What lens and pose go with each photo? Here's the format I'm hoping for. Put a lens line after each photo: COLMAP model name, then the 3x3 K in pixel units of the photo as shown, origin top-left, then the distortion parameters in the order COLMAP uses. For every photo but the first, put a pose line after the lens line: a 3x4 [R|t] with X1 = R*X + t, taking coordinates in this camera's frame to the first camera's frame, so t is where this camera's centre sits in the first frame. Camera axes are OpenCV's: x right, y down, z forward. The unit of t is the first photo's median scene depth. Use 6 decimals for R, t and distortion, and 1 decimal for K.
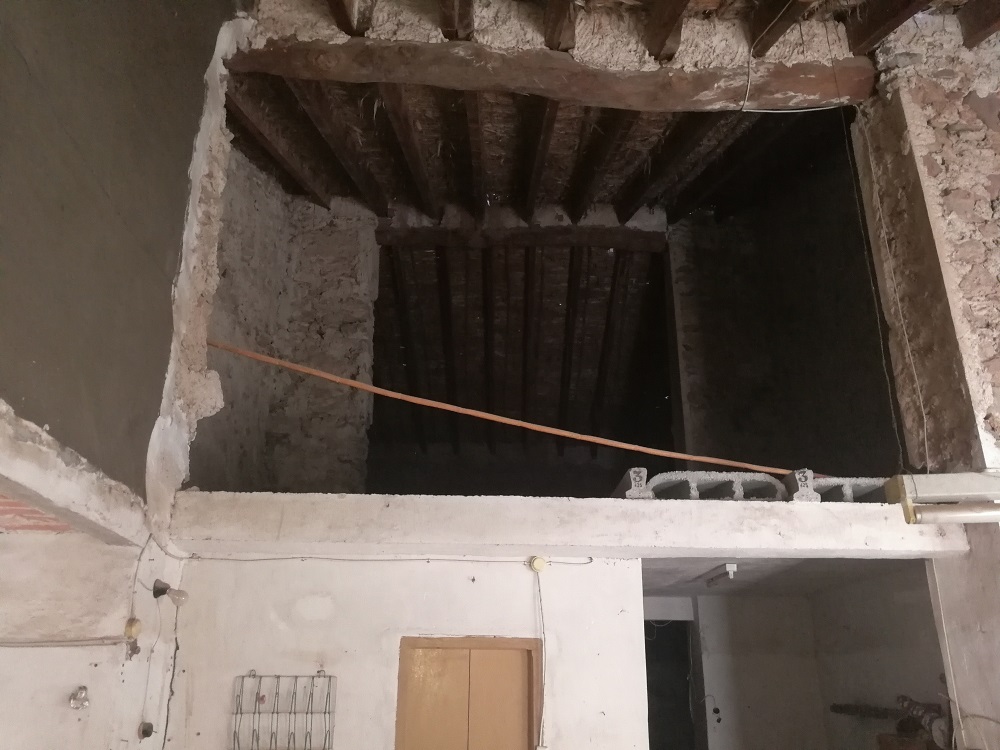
lens RADIAL K [[804.1, 0, 501.3], [0, 804.1, 376.9], [0, 0, 1]] dist [-0.000060, -0.010007]
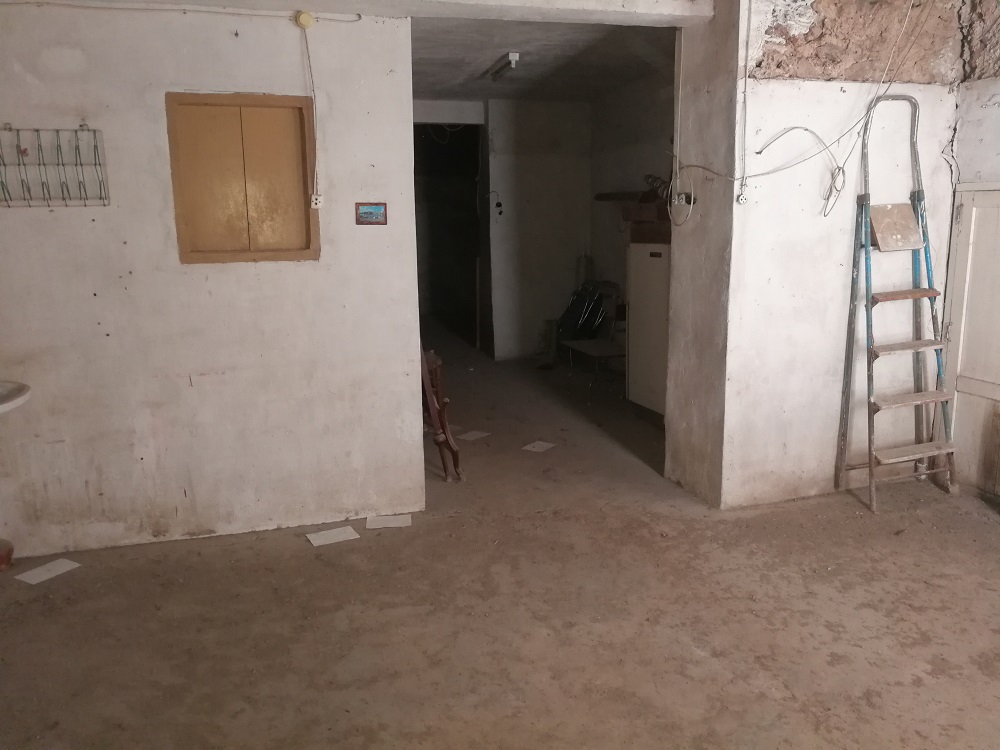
lens RADIAL K [[804.1, 0, 500.1], [0, 804.1, 374.8], [0, 0, 1]] dist [-0.000060, -0.010007]
pose [[0.975472, -0.061230, 0.211438, 0.045861], [-0.060018, 0.850160, 0.523093, 0.076905], [-0.211785, -0.522952, 0.825632, -0.080533]]
